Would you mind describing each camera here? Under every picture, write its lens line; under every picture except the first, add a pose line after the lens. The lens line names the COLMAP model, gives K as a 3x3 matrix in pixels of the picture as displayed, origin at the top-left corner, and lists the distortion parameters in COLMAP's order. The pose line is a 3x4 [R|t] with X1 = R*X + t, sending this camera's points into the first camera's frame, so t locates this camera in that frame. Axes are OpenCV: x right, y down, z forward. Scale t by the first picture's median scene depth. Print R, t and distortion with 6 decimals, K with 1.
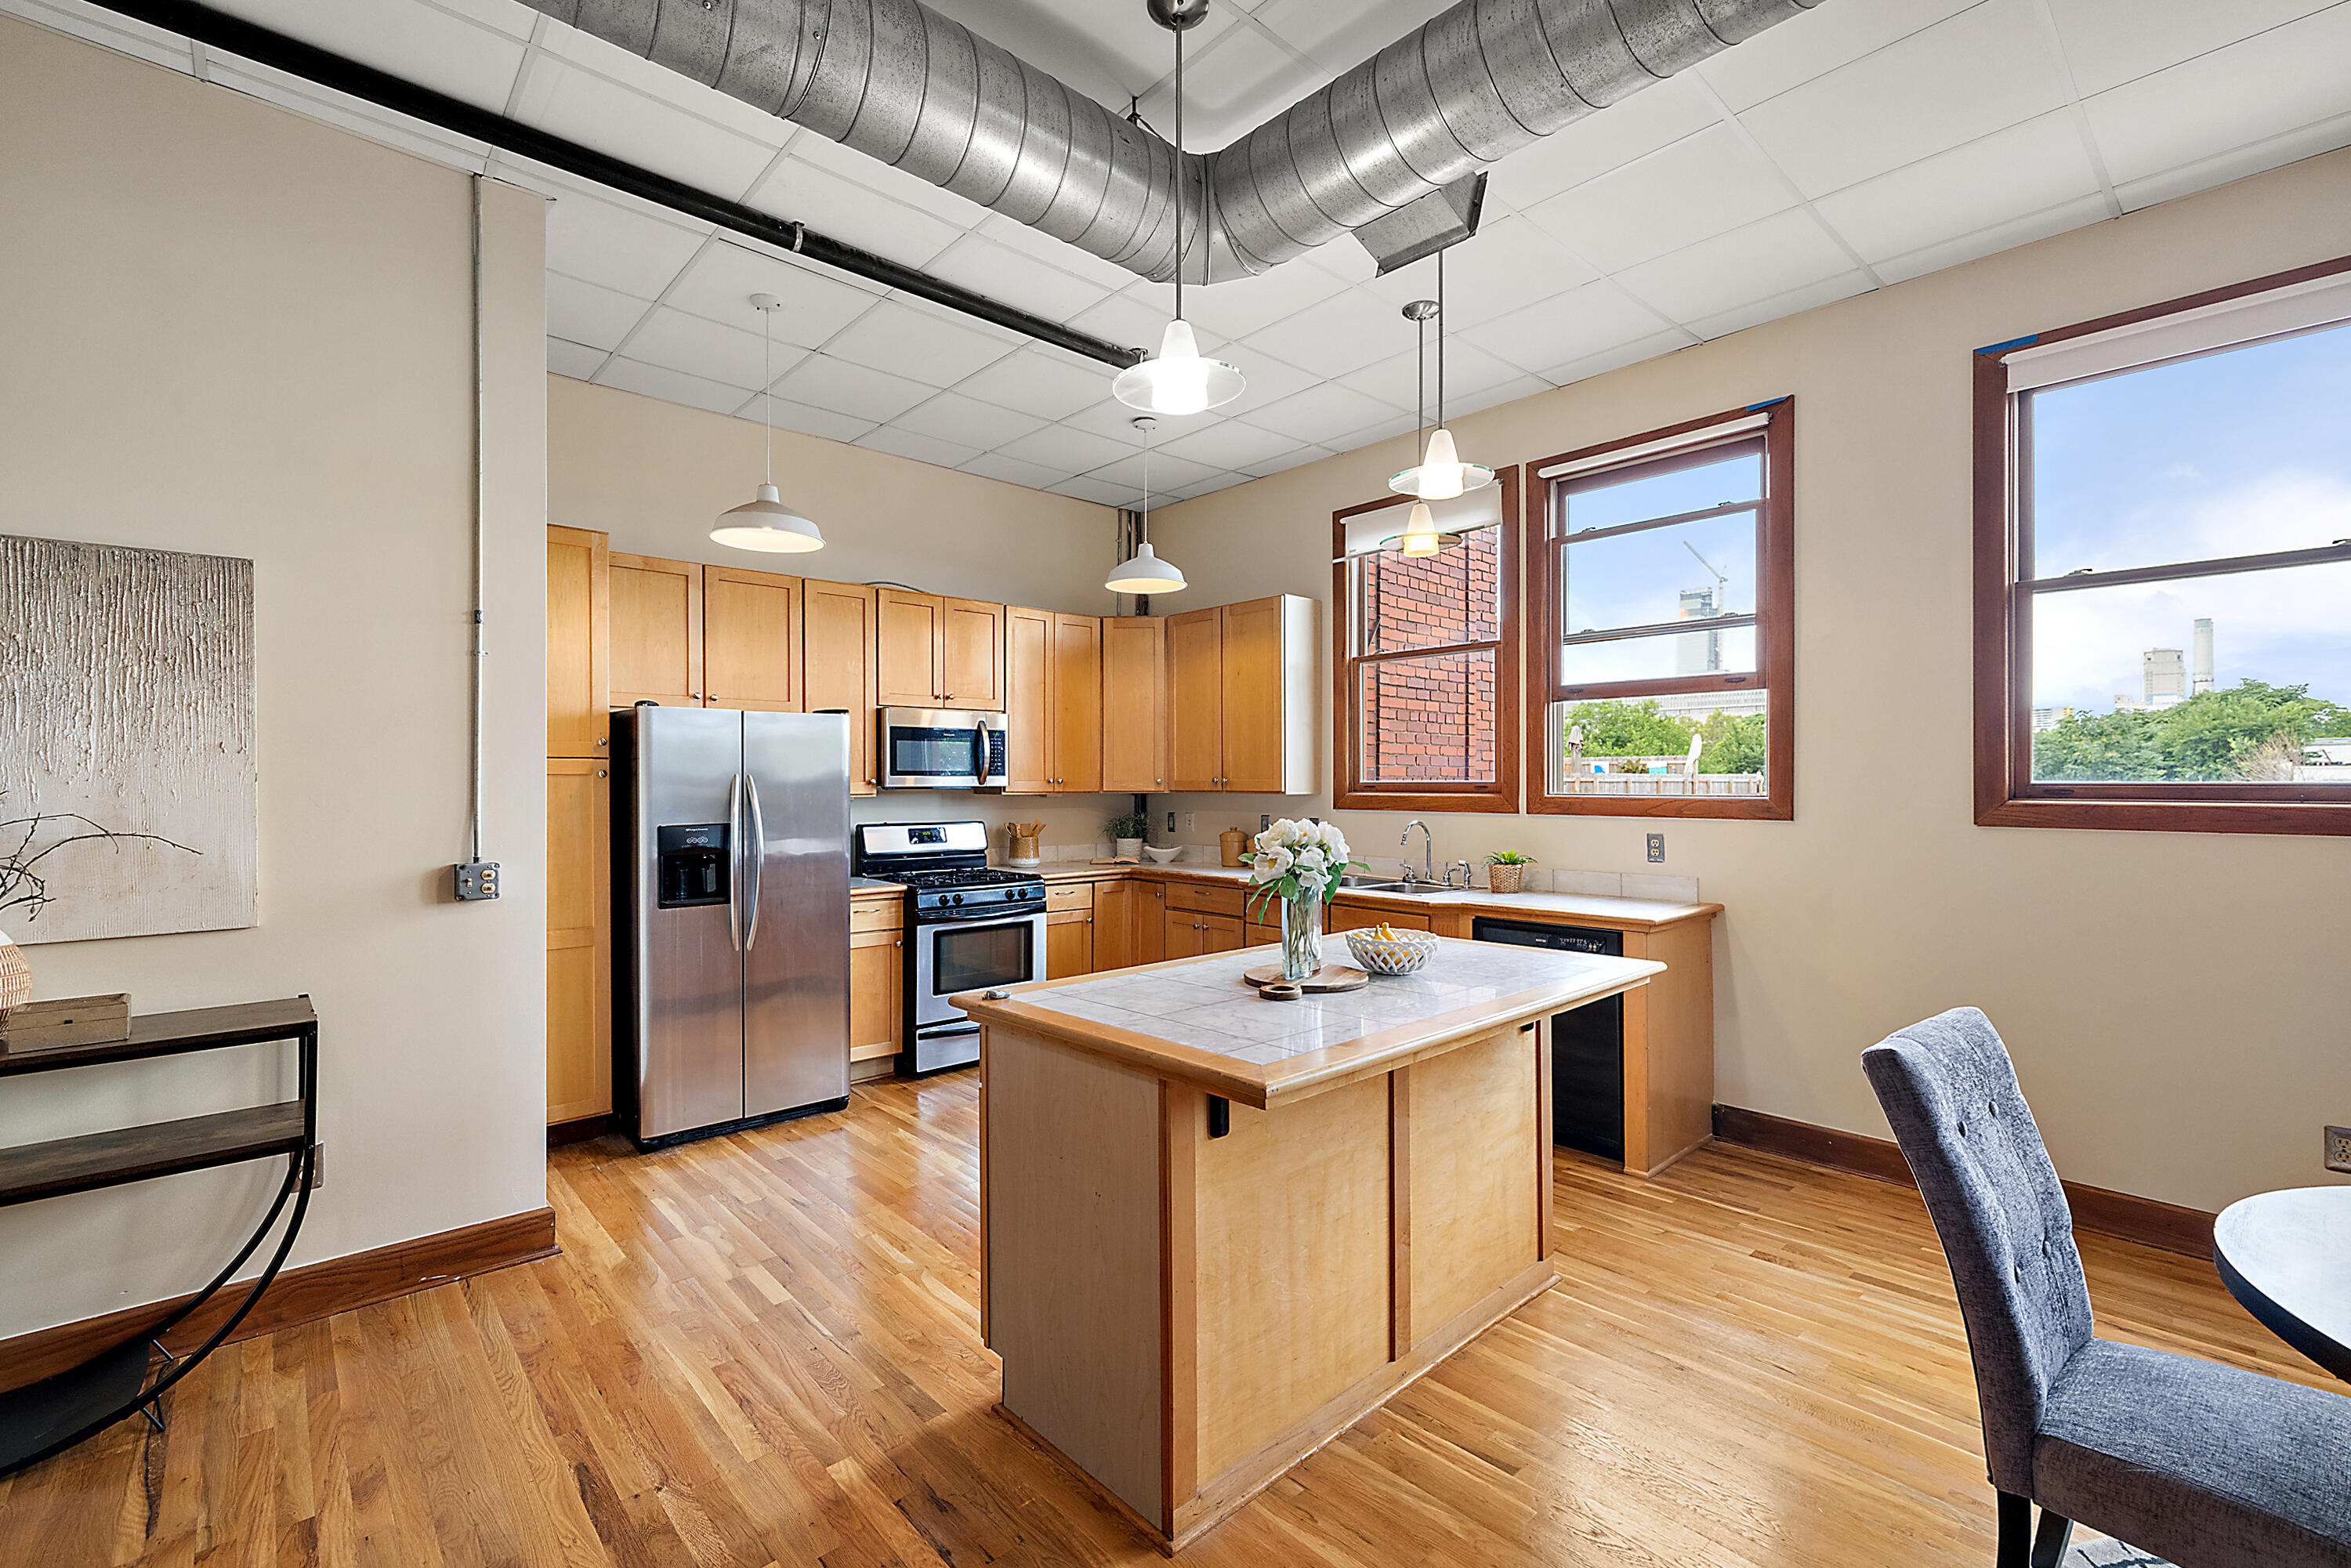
lens RADIAL K [[1005.9, 0, 1152.4], [0, 1005.9, 780.8], [0, 0, 1]] dist [0.001373, 0.000722]
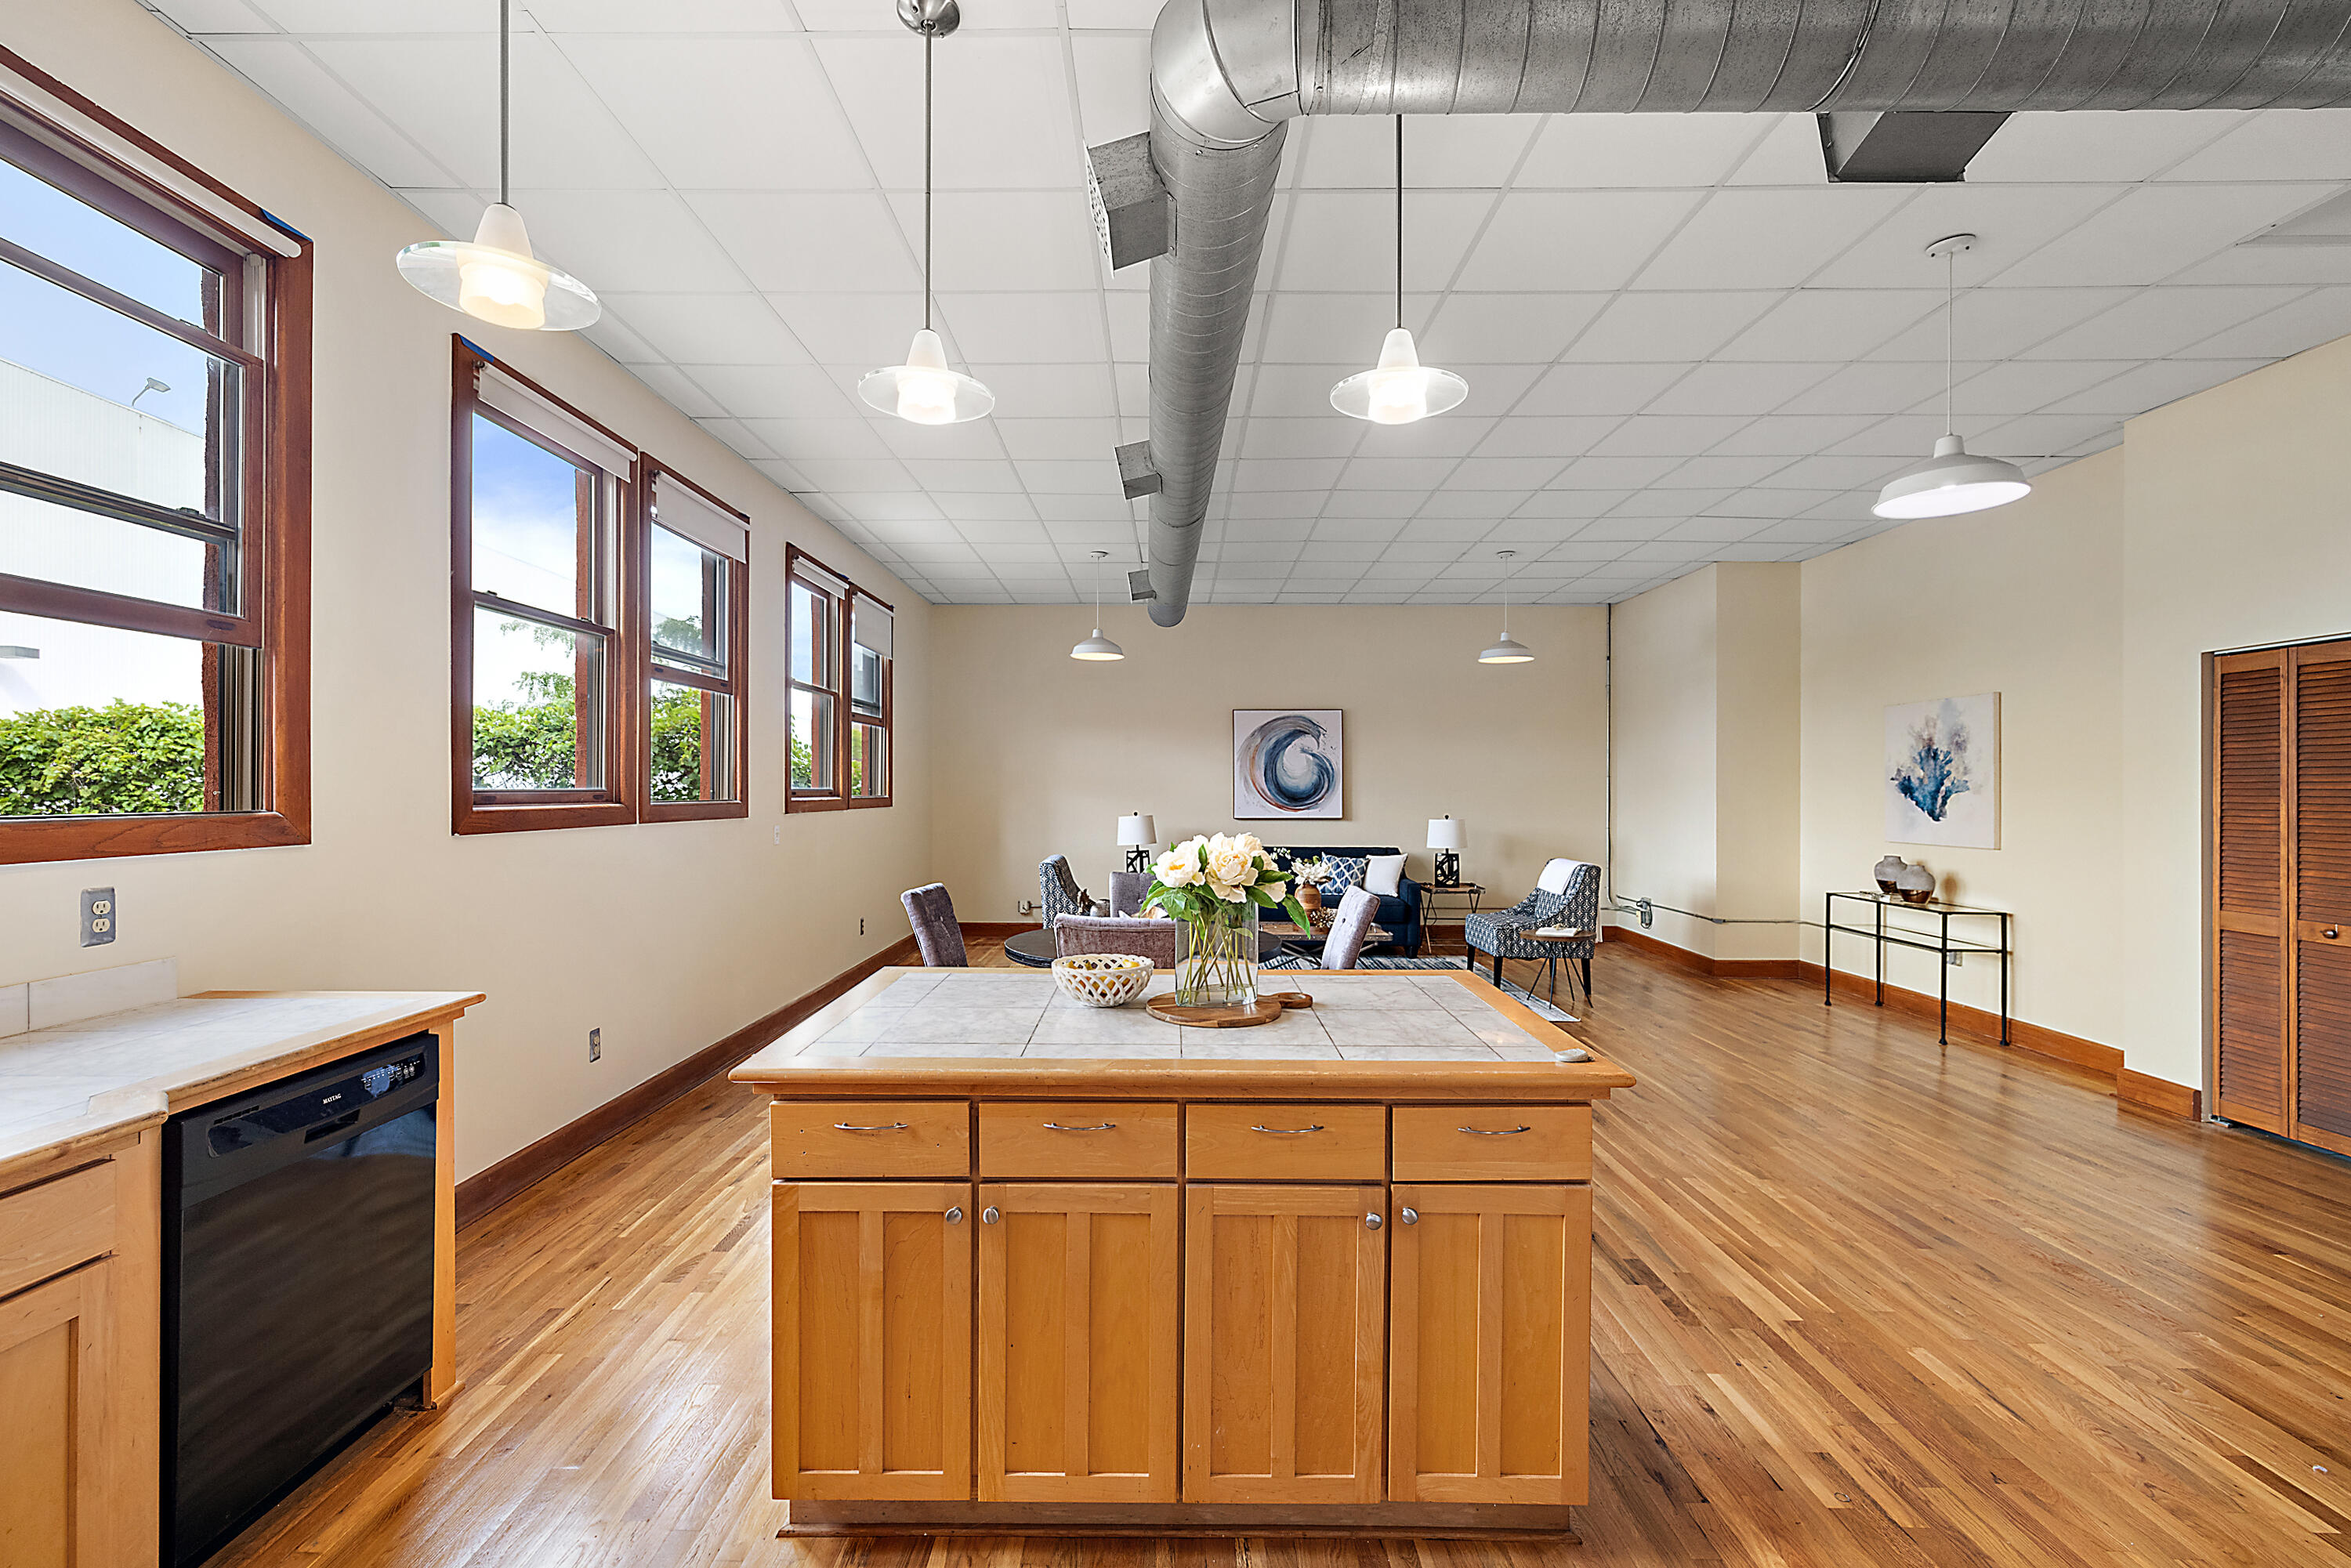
lens RADIAL K [[1005.9, 0, 1164.7], [0, 1005.9, 790.2], [0, 0, 1]] dist [0.001373, 0.000722]
pose [[-0.739807, -0.004416, 0.672804, -0.281416], [-0.003737, 0.999990, 0.002455, -0.002097], [-0.672808, -0.000698, -0.739816, 1.124066]]
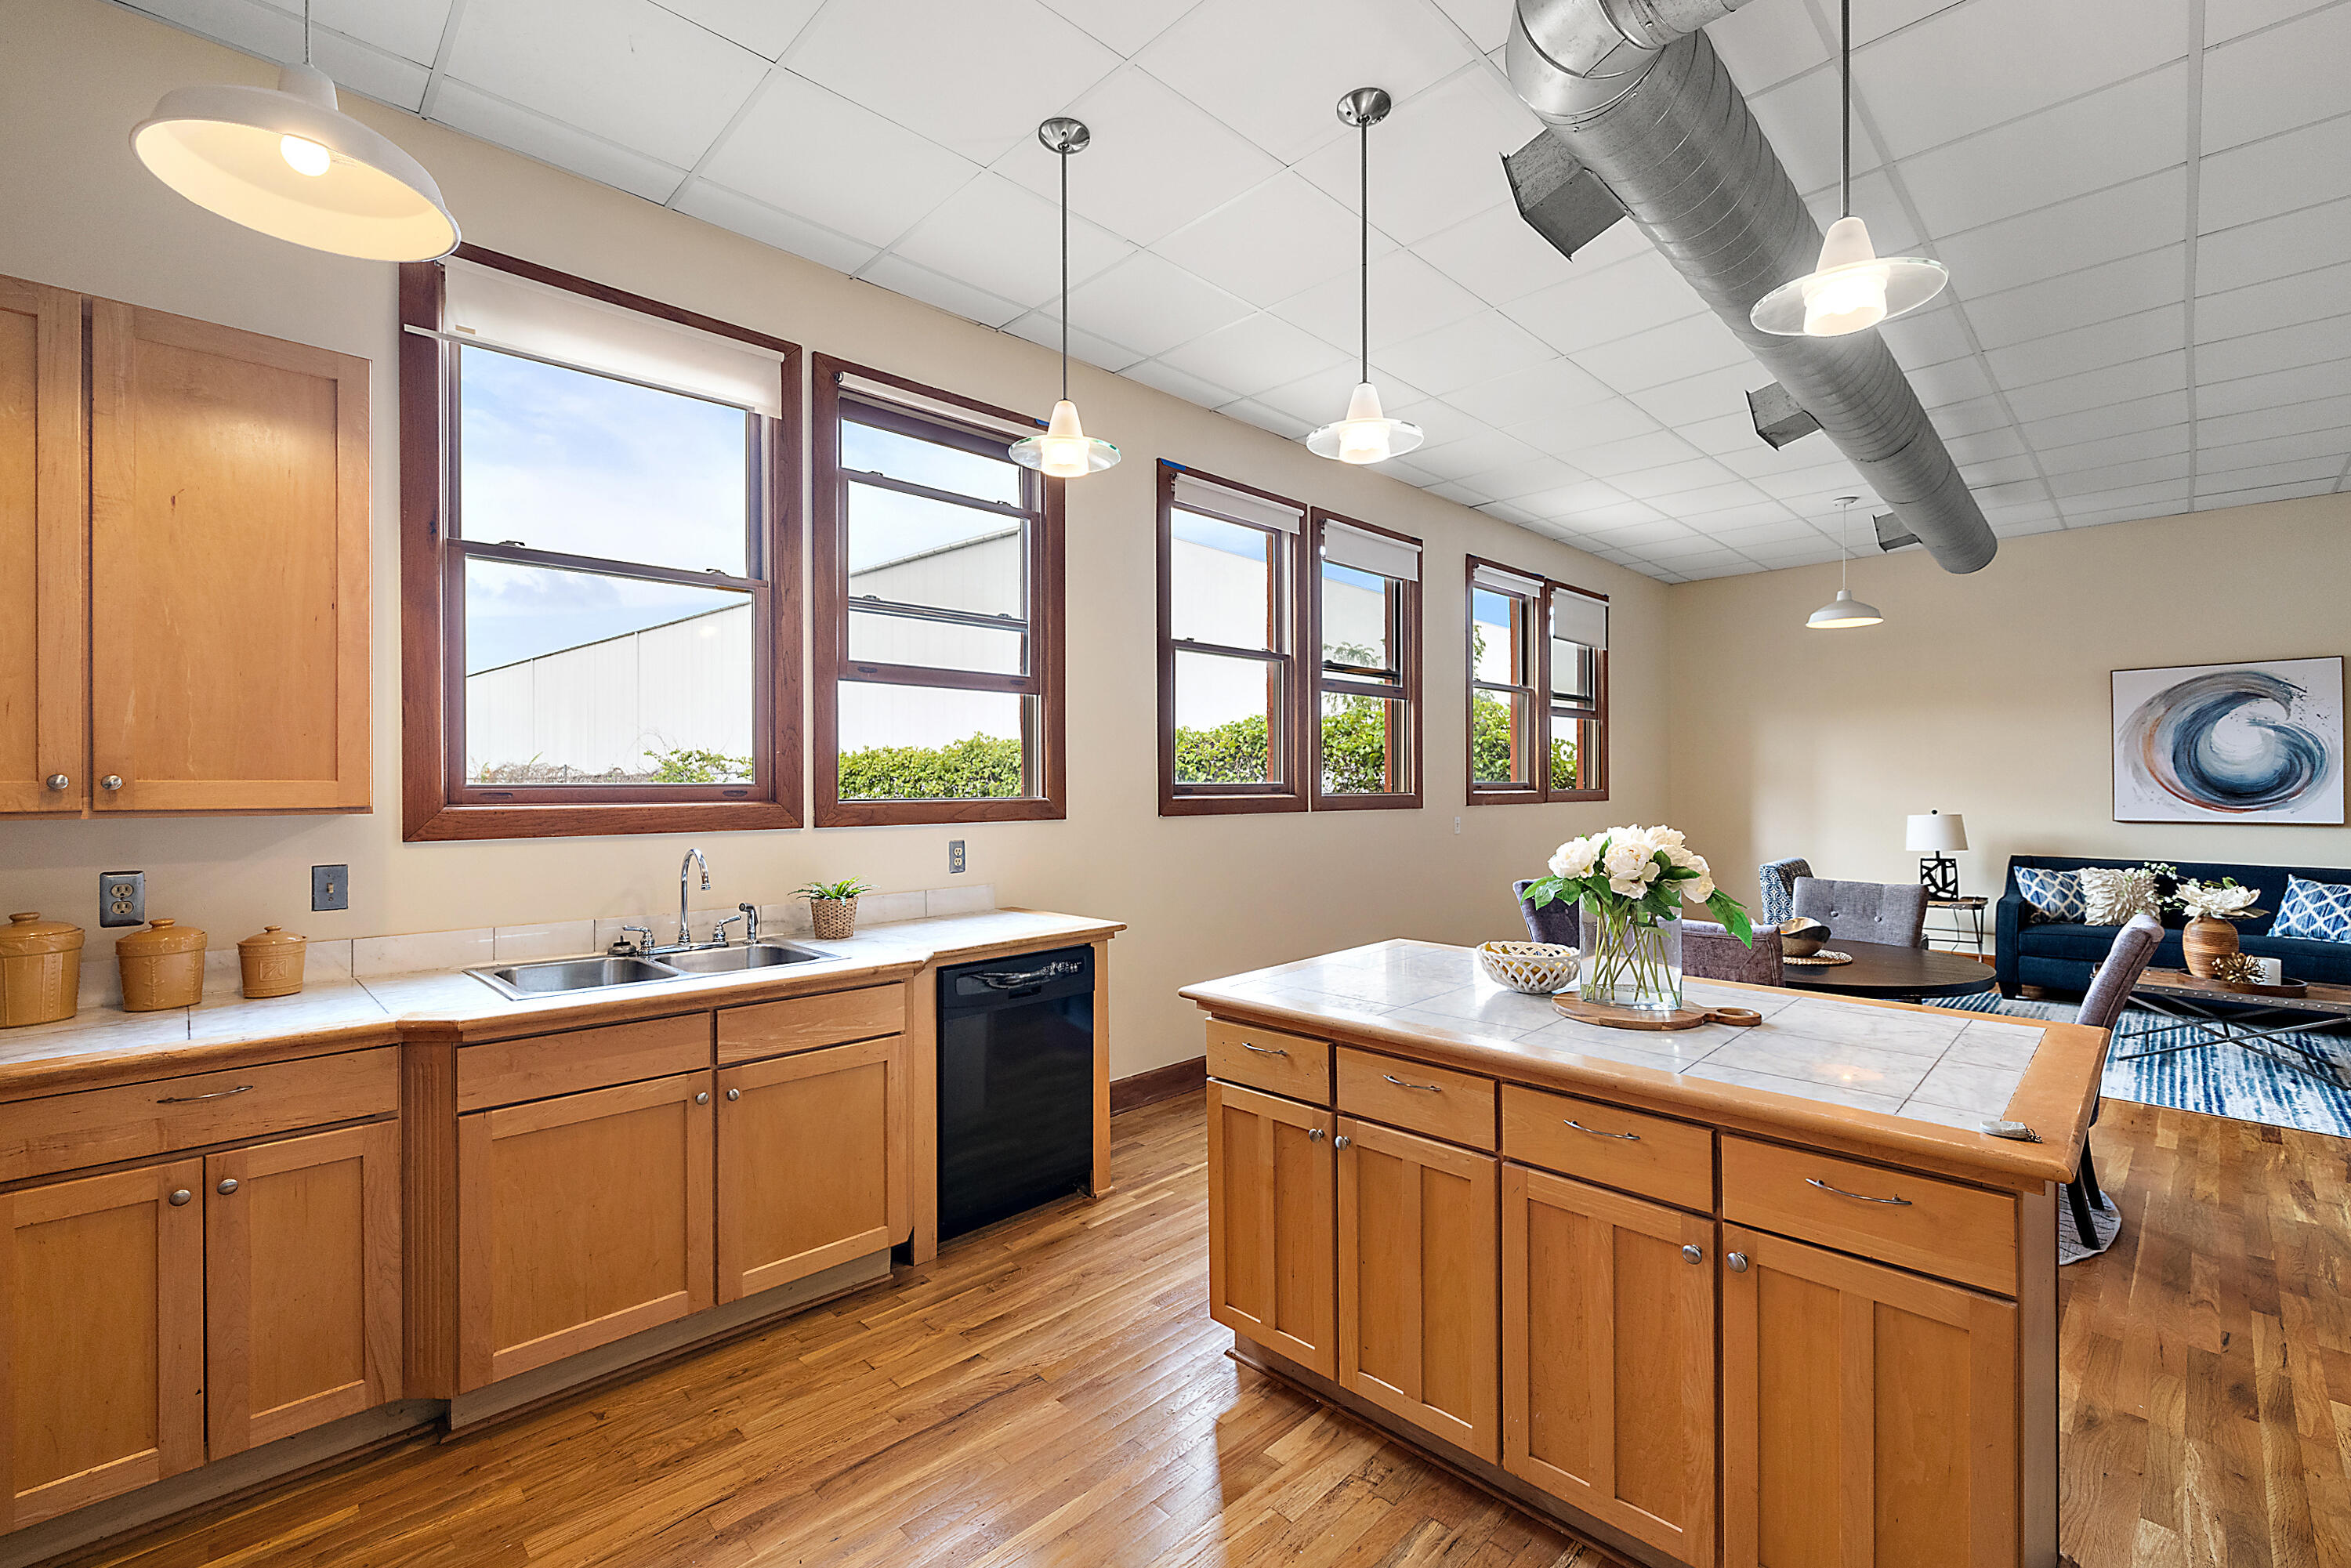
lens RADIAL K [[1005.9, 0, 1161.1], [0, 1005.9, 784.3], [0, 0, 1]] dist [0.001373, 0.000722]
pose [[-0.045445, -0.001882, 0.998965, -0.456639], [0.002567, 0.999995, 0.002000, -0.000027], [-0.998964, 0.002655, -0.045440, 0.950264]]
